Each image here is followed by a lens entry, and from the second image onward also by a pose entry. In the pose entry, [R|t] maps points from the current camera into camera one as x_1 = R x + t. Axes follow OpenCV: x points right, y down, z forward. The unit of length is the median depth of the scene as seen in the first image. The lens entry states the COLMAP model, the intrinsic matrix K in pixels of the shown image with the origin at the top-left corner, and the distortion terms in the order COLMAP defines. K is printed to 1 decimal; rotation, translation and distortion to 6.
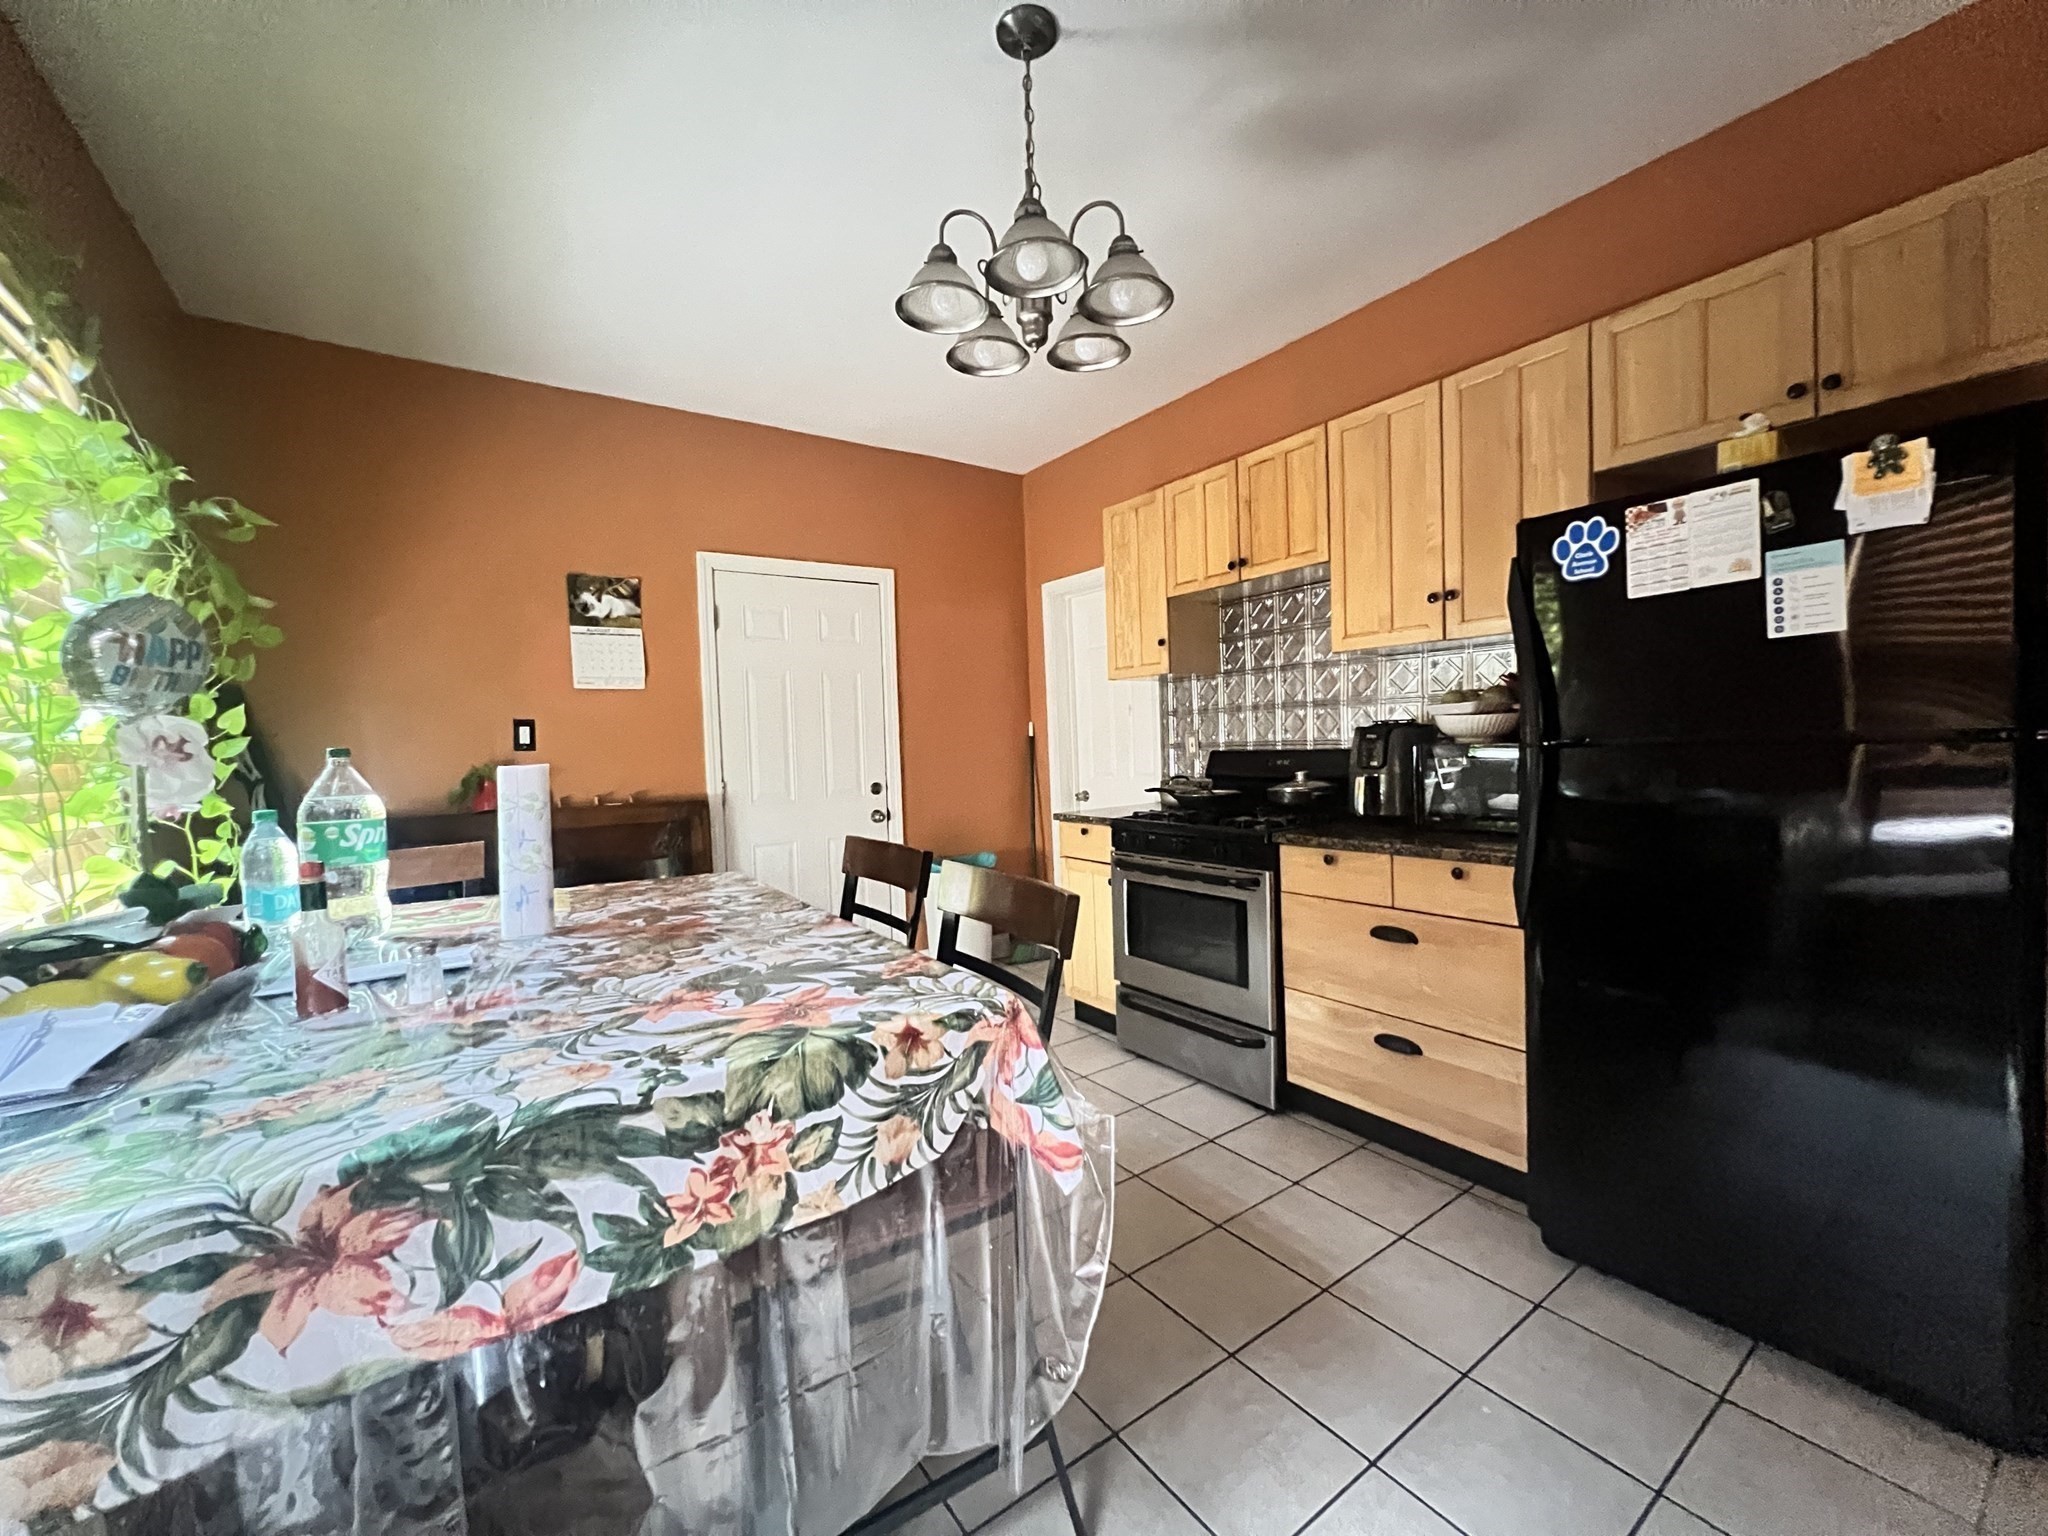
lens RADIAL K [[816.9, 0, 1030.2], [0, 816.9, 764.5], [0, 0, 1]] dist [-0.006012, -0.000655]
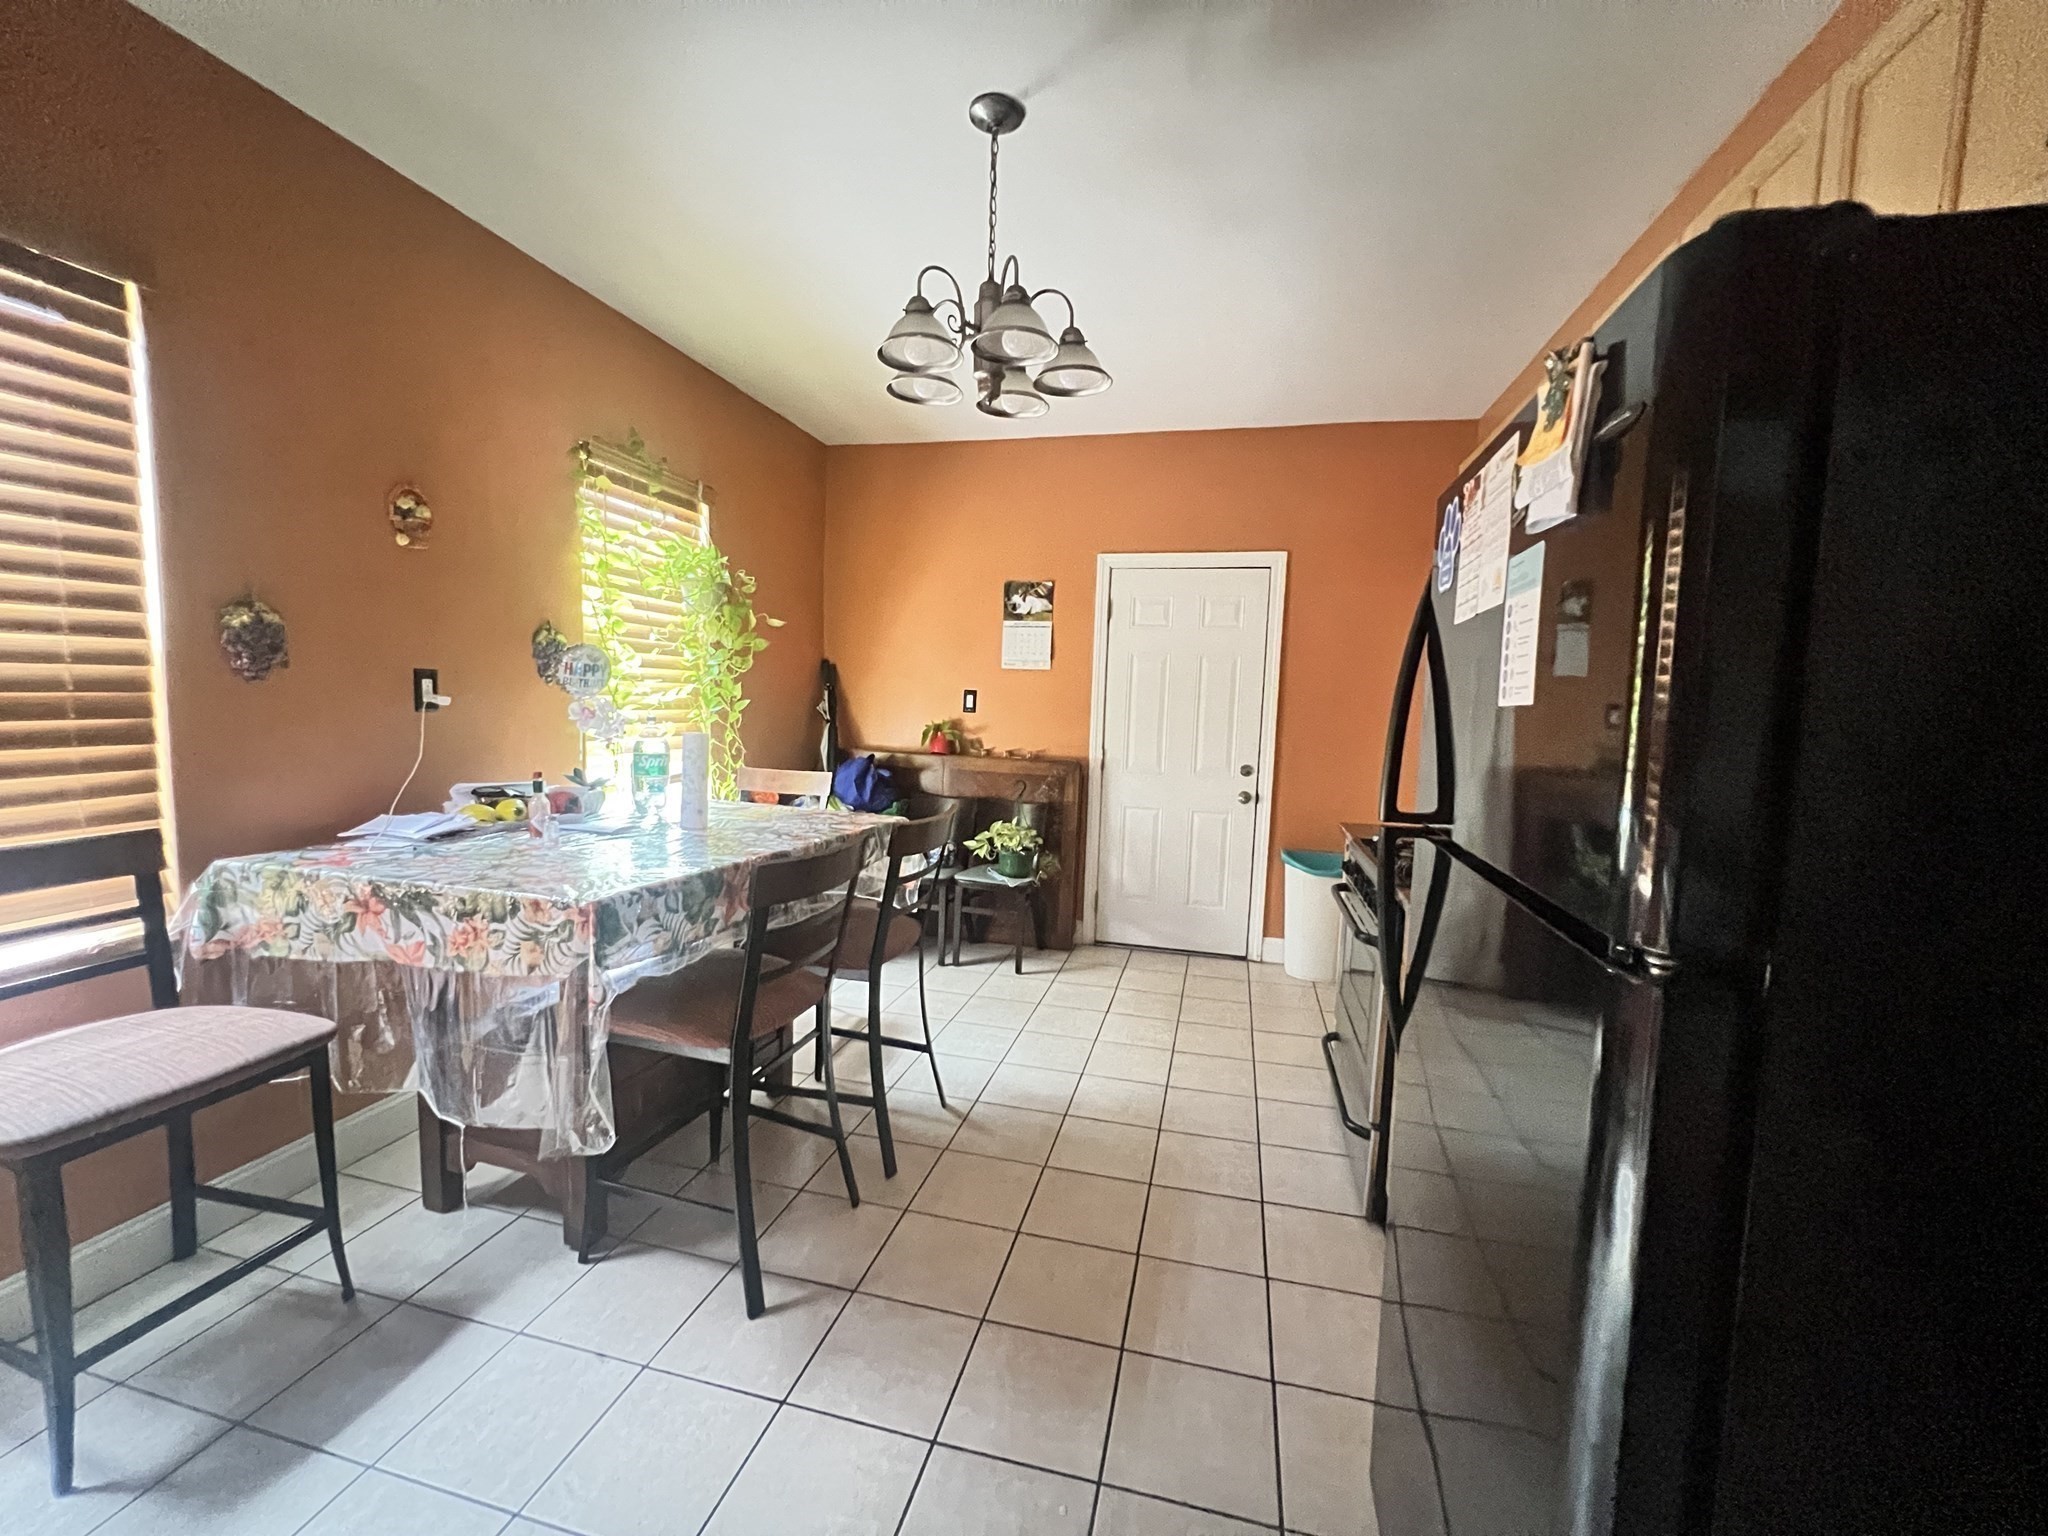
lens RADIAL K [[816.9, 0, 1033.7], [0, 816.9, 766.2], [0, 0, 1]] dist [-0.006012, -0.000655]
pose [[0.654484, 0.121173, -0.746302, 0.506294], [-0.077868, 0.992628, 0.092880, -0.063811], [0.752055, -0.002676, 0.659095, 0.158847]]
